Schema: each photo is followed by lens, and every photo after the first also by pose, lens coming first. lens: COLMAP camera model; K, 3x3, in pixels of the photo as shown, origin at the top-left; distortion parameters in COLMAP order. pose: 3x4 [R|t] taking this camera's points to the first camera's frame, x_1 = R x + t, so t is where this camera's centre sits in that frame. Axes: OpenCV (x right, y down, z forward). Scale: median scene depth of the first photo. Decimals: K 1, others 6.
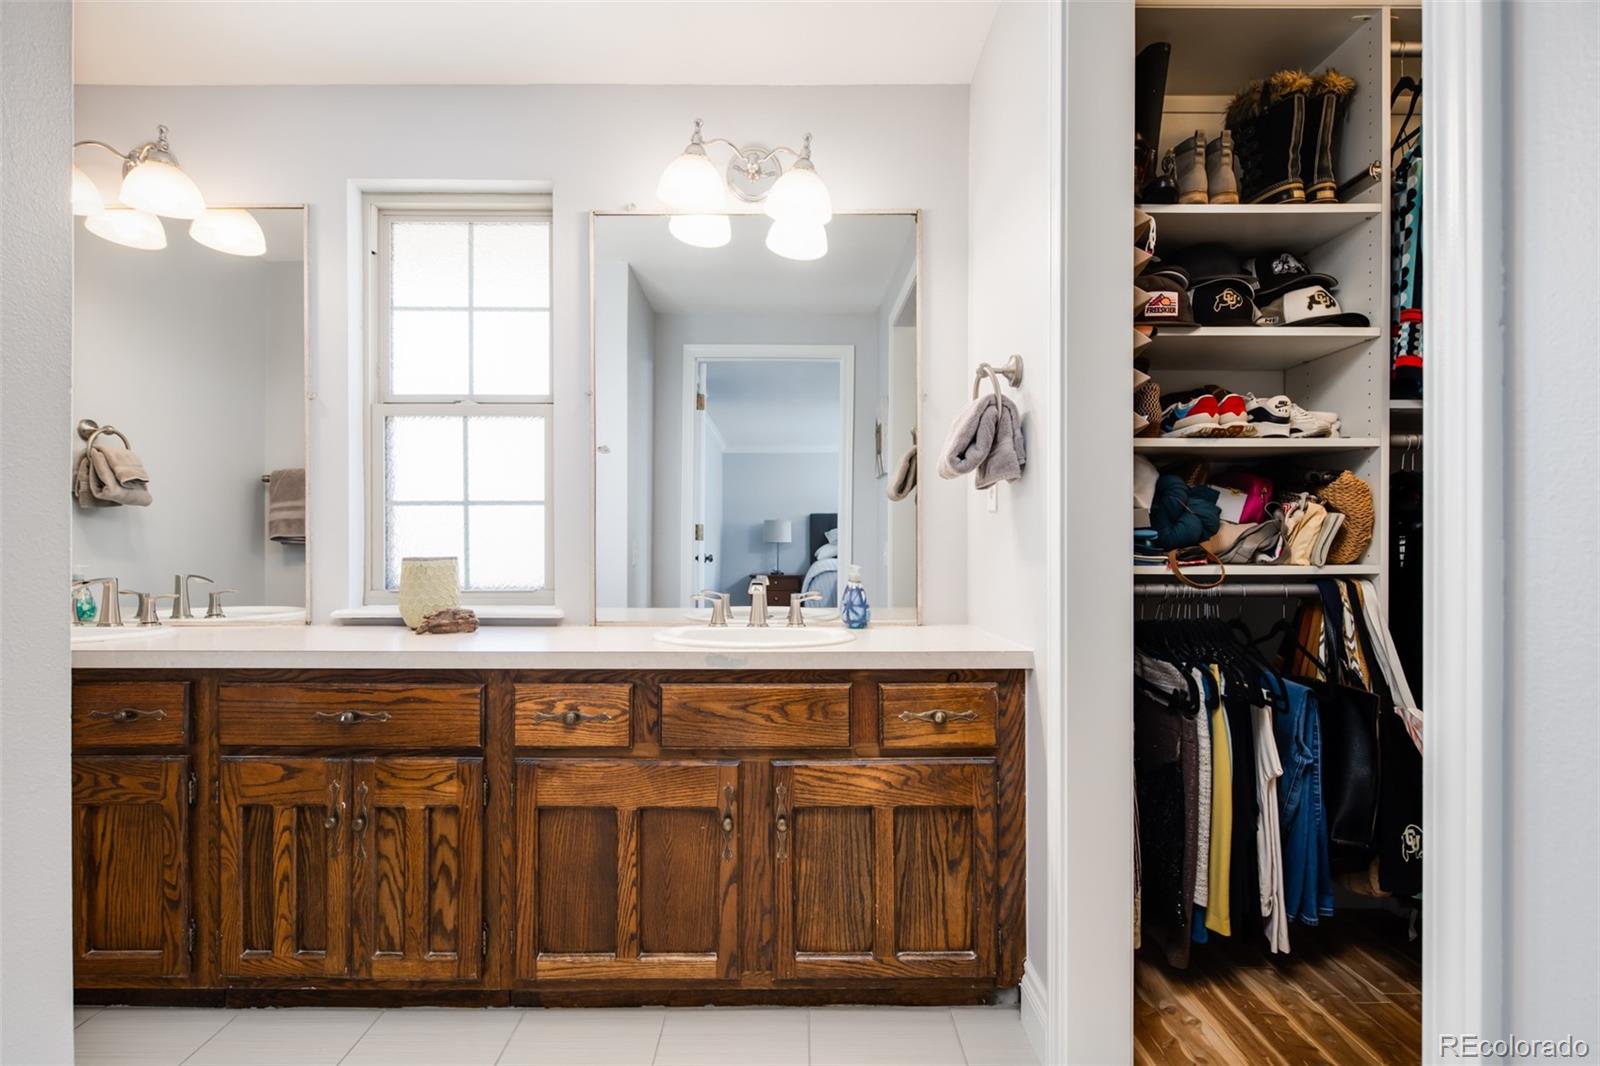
lens RADIAL K [[768.2, 0, 798.3], [0, 768.2, 543.5], [0, 0, 1]] dist [-0.003316, -0.000449]
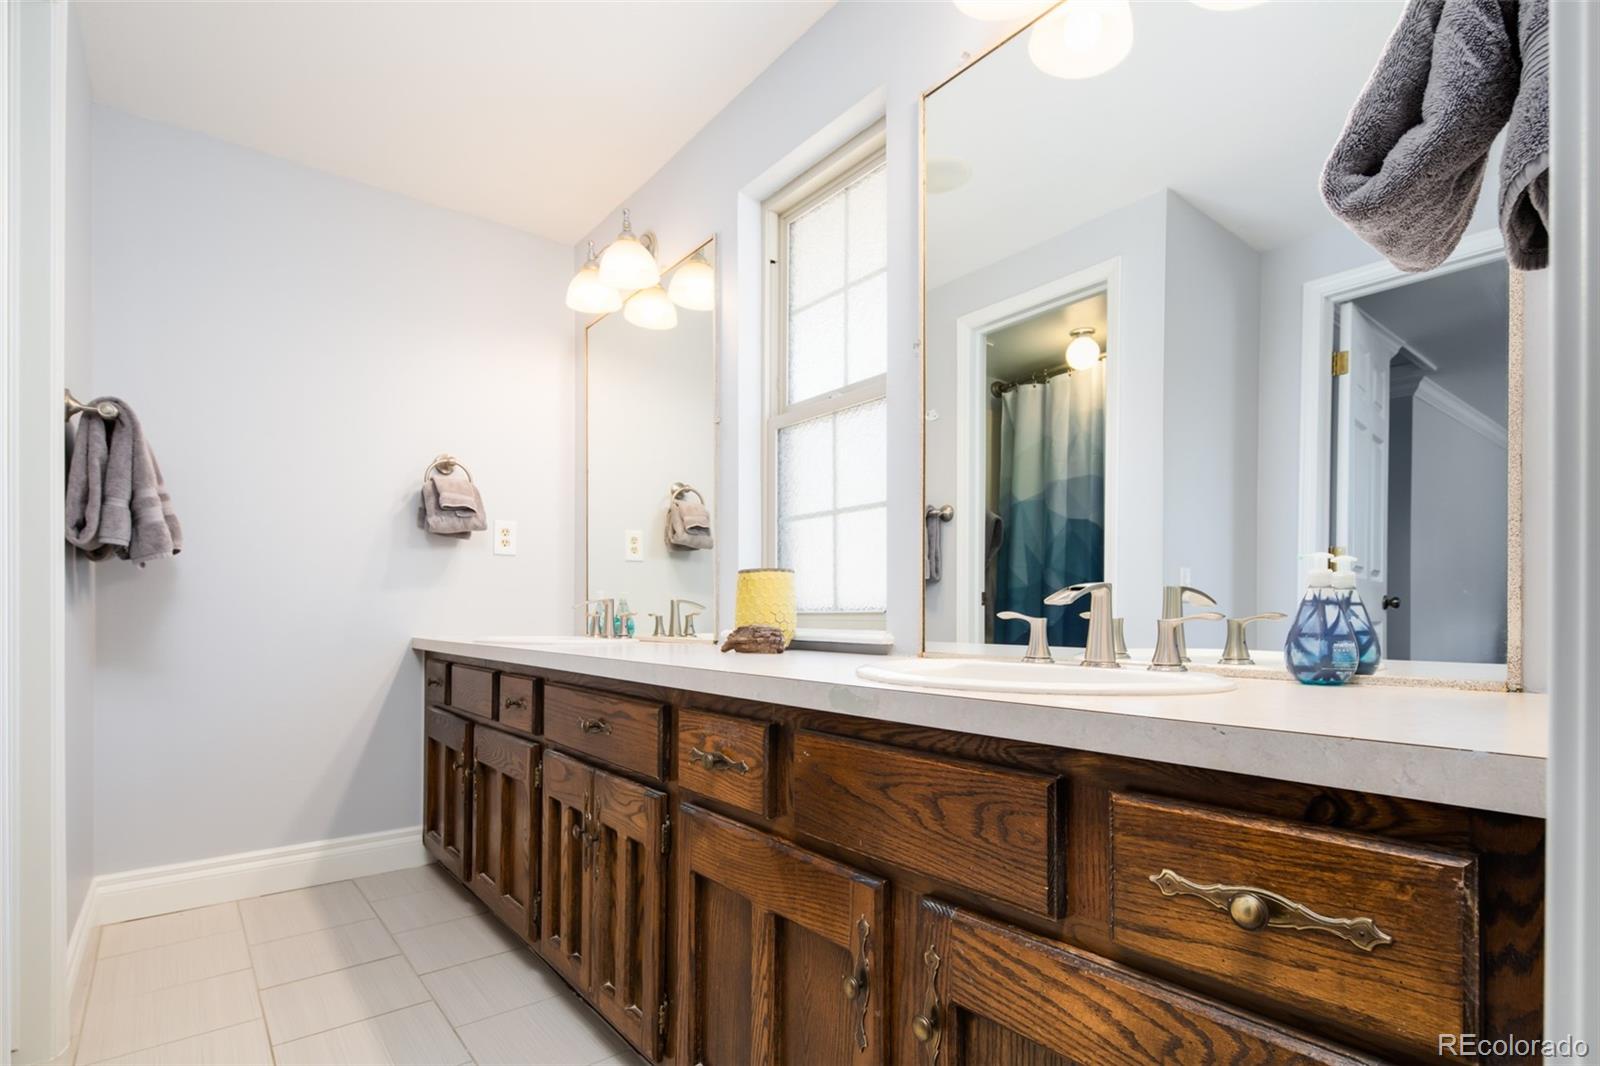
lens RADIAL K [[782.0, 0, 797.0], [0, 782.0, 612.1], [0, 0, 1]] dist [0.000594, -0.000463]
pose [[0.615476, -0.001710, -0.788154, 0.338415], [0.003334, 0.999994, 0.000434, 0.085290], [0.788149, -0.002894, 0.615478, 0.601518]]
